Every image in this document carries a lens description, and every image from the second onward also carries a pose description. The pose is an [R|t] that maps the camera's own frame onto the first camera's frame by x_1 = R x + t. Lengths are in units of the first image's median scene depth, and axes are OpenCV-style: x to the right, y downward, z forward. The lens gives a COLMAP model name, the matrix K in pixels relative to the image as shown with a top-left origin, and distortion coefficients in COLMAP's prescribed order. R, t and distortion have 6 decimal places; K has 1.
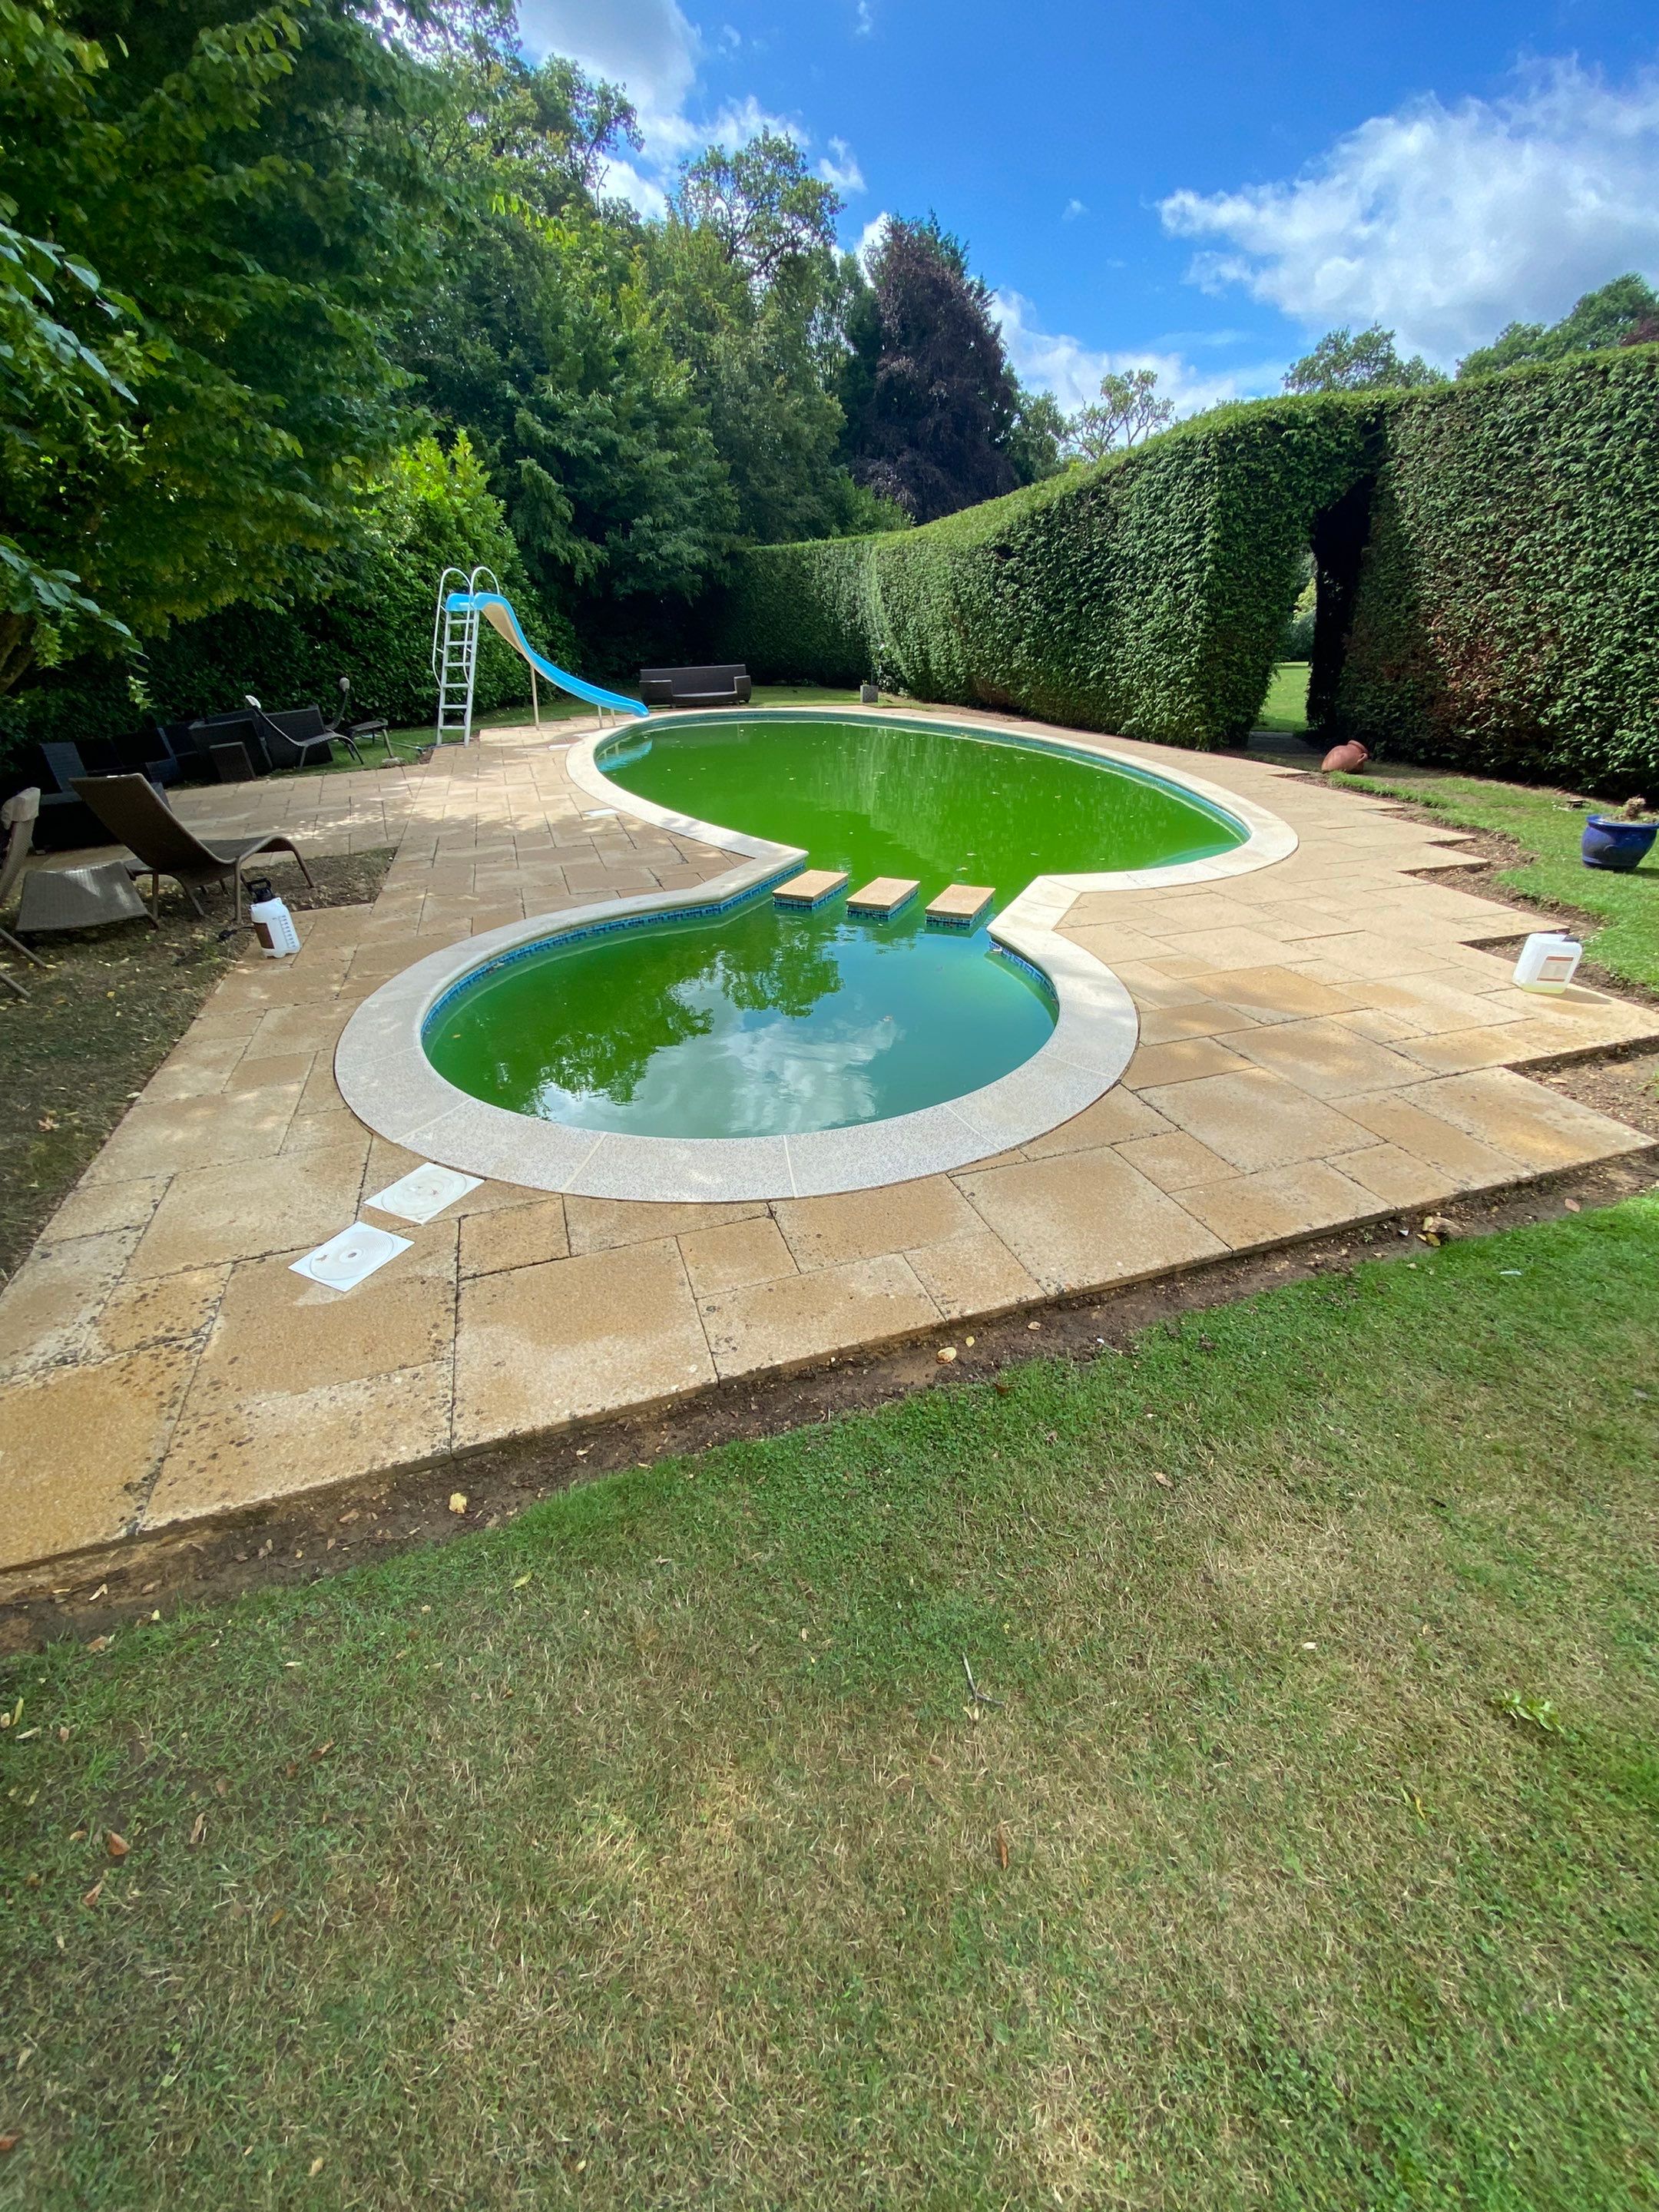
lens RADIAL K [[909.8, 0, 831.6], [0, 909.8, 1106.7], [0, 0, 1]] dist [0.015059, -0.017983]
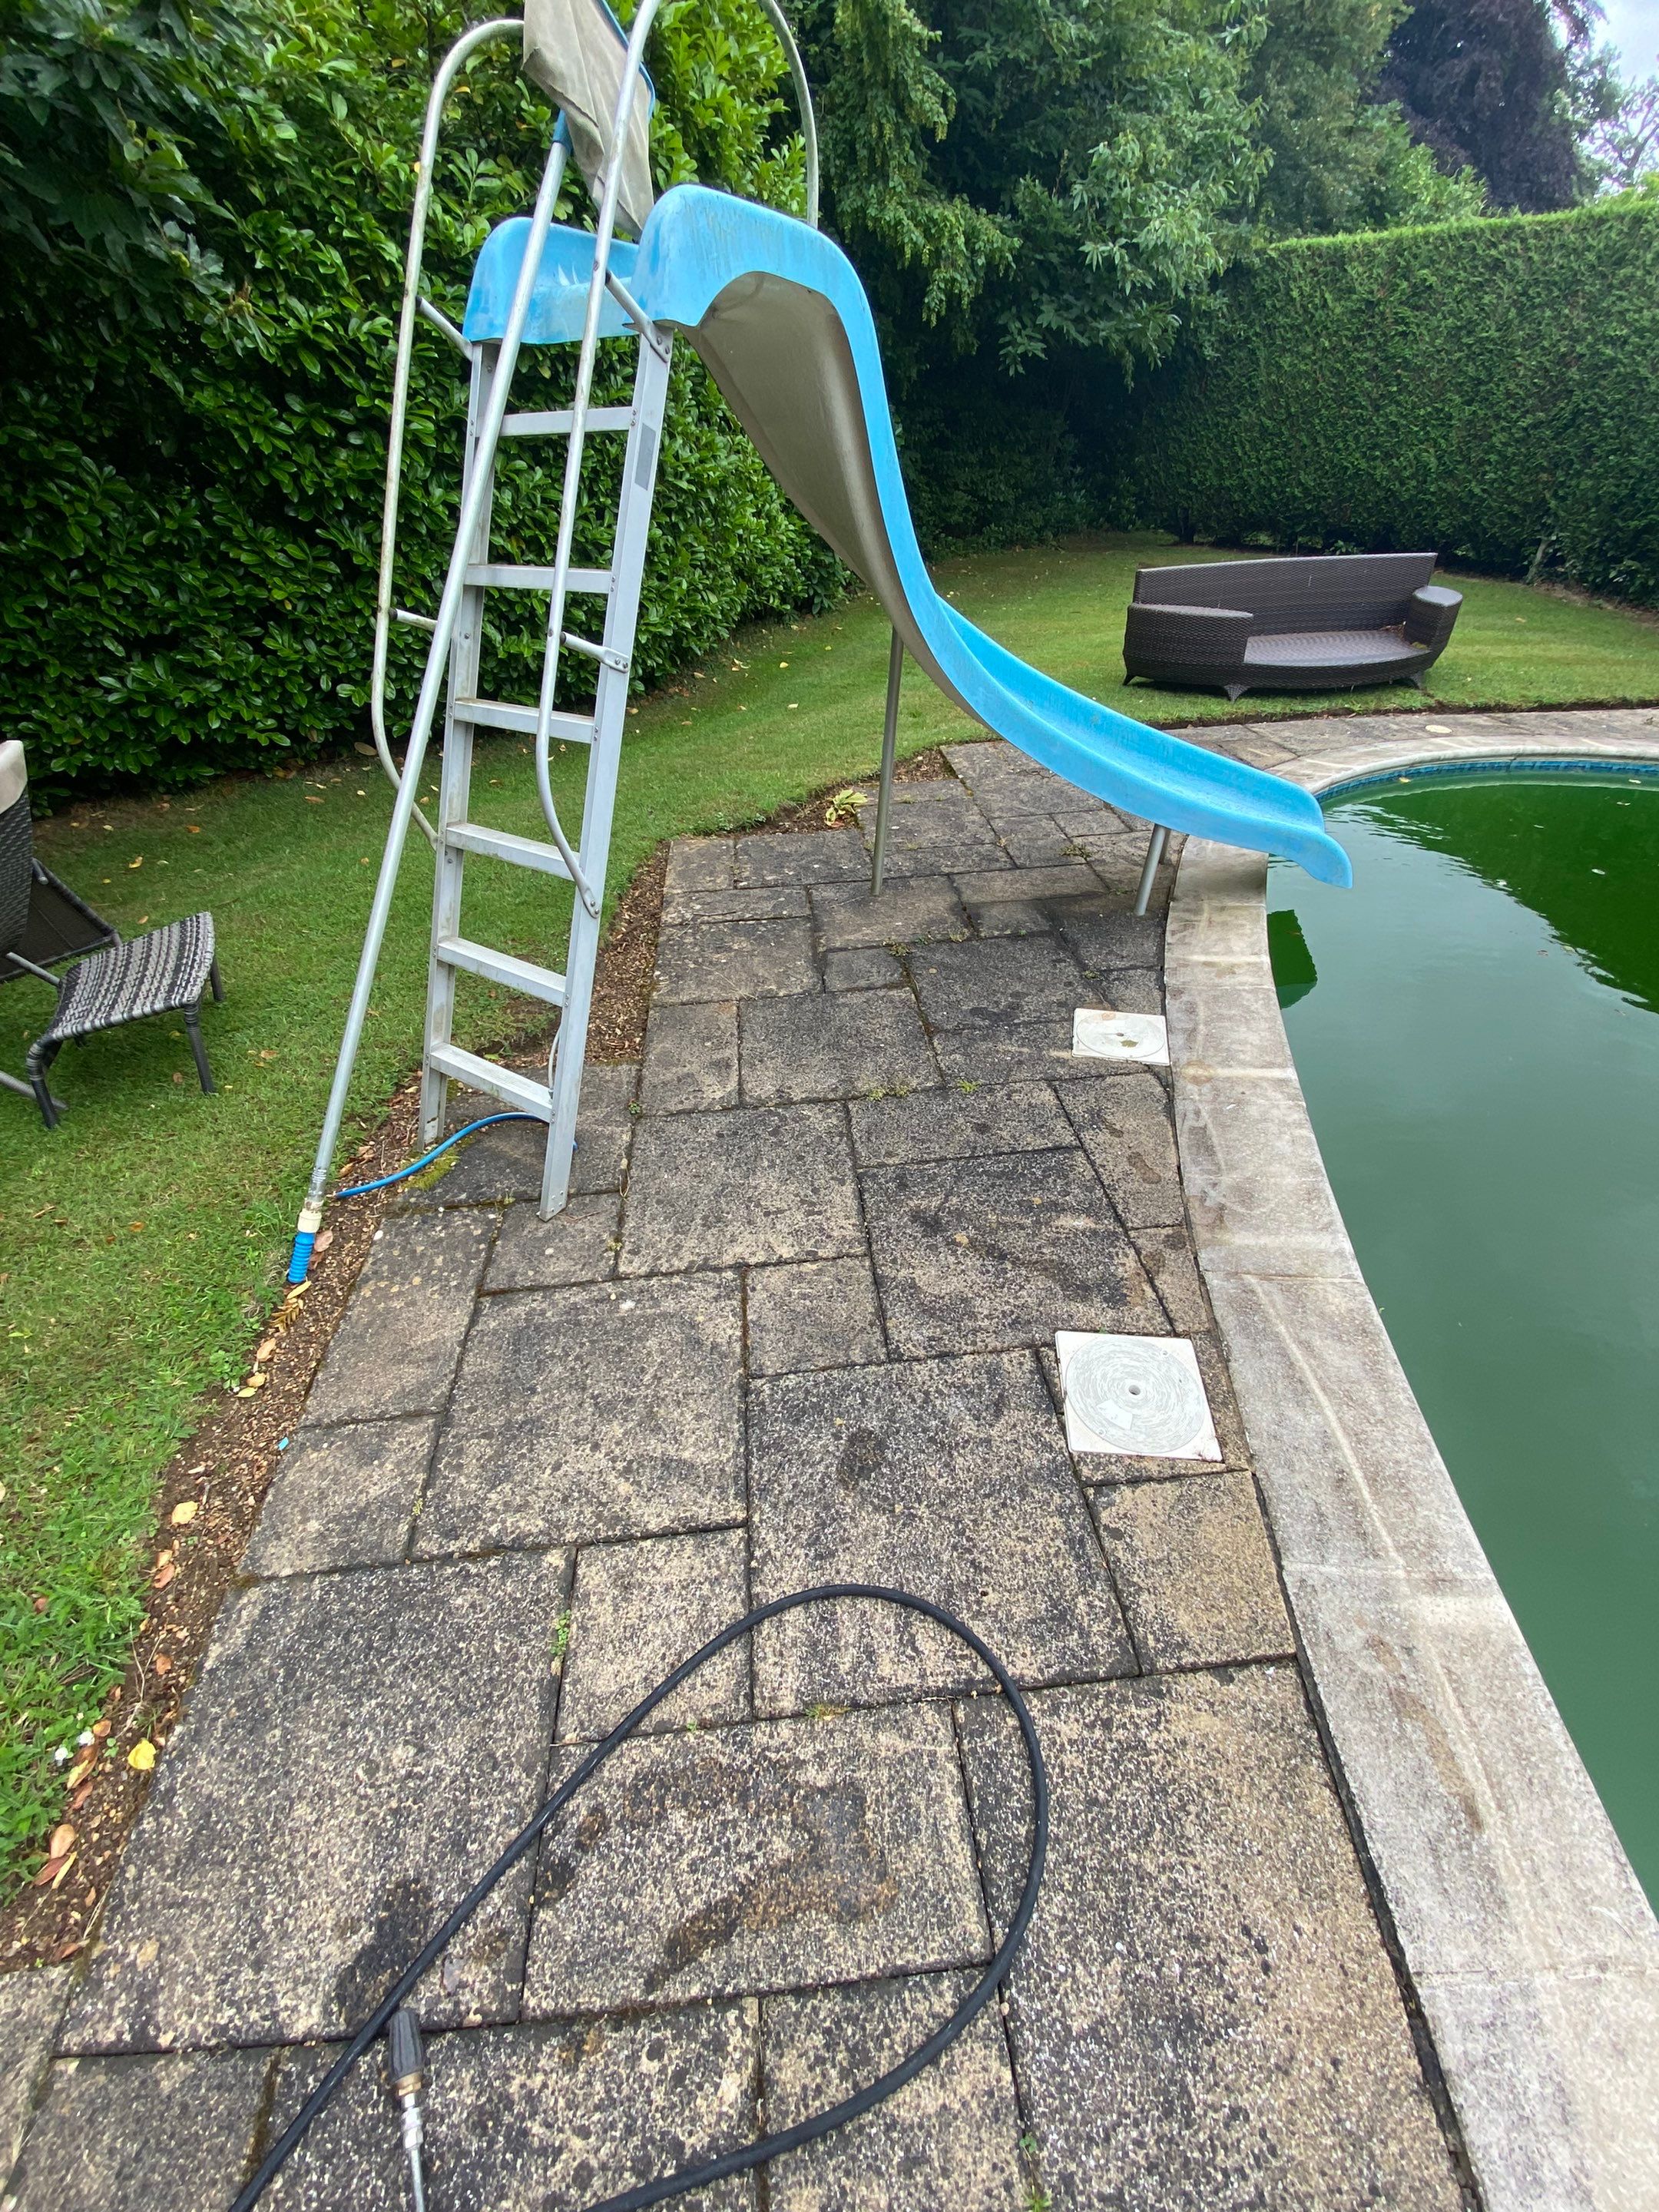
lens RADIAL K [[938.0, 0, 822.6], [0, 938.0, 1107.6], [0, 0, 1]] dist [-0.001622, -0.012642]
pose [[0.973501, 0.128698, -0.189031, -0.364180], [-0.098962, 0.982286, 0.159123, -0.512523], [0.206161, -0.136200, 0.968993, 0.962596]]
